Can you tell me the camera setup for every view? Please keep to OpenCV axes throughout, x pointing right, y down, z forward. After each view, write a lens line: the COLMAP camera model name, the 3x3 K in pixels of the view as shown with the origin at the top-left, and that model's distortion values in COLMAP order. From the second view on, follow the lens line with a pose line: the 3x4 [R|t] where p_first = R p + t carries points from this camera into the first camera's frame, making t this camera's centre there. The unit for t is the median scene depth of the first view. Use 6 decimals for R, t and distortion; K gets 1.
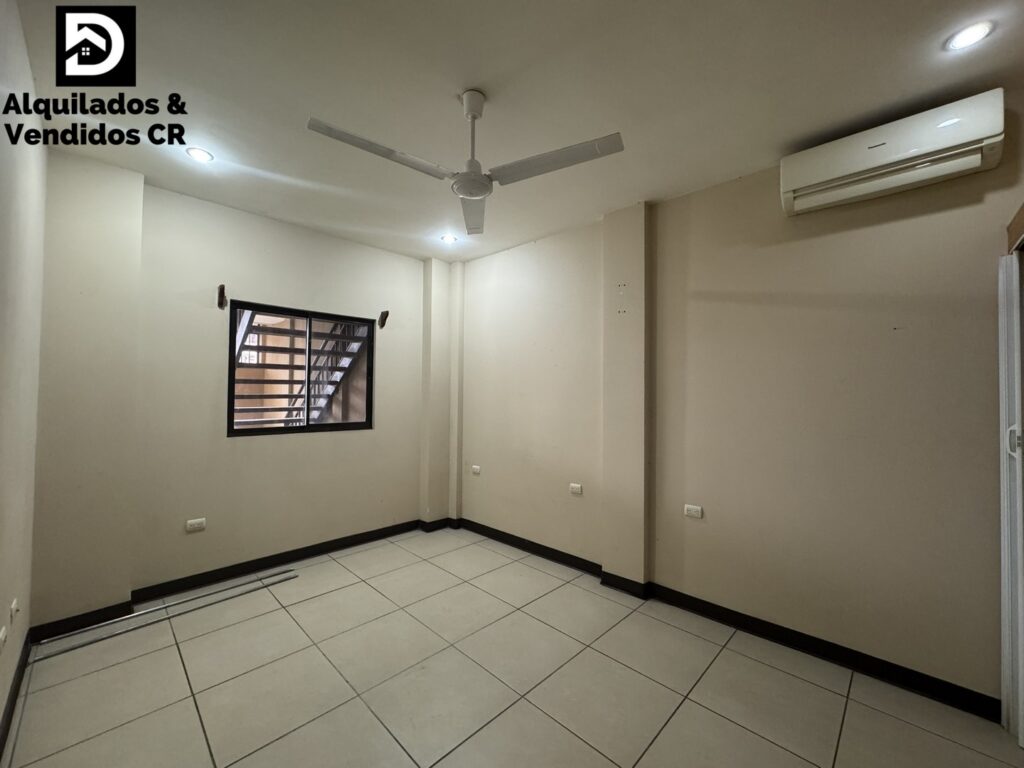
lens RADIAL K [[405.9, 0, 512.0], [0, 405.9, 384.0], [0, 0, 1]] dist [-0.007851, 0.000349]
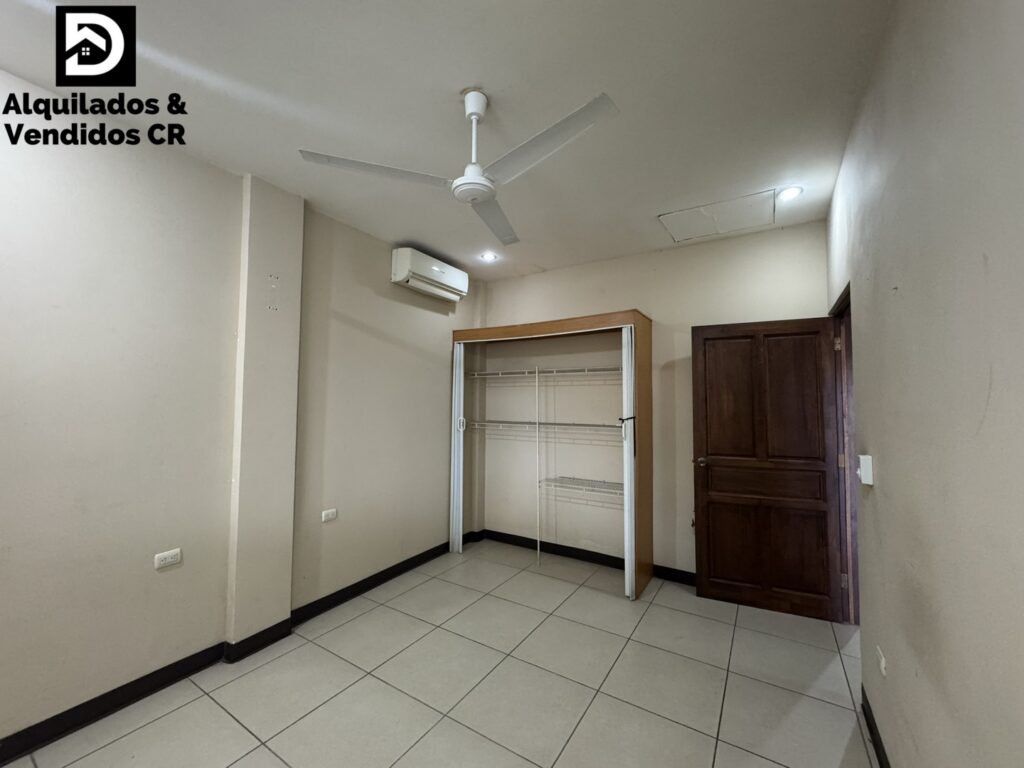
lens RADIAL K [[405.9, 0, 512.0], [0, 405.9, 384.0], [0, 0, 1]] dist [-0.007851, 0.000349]
pose [[-0.207133, 0.043025, 0.977366, -0.739546], [-0.014786, 0.998781, -0.047101, 0.012487], [-0.978201, -0.024208, -0.206244, 0.785771]]
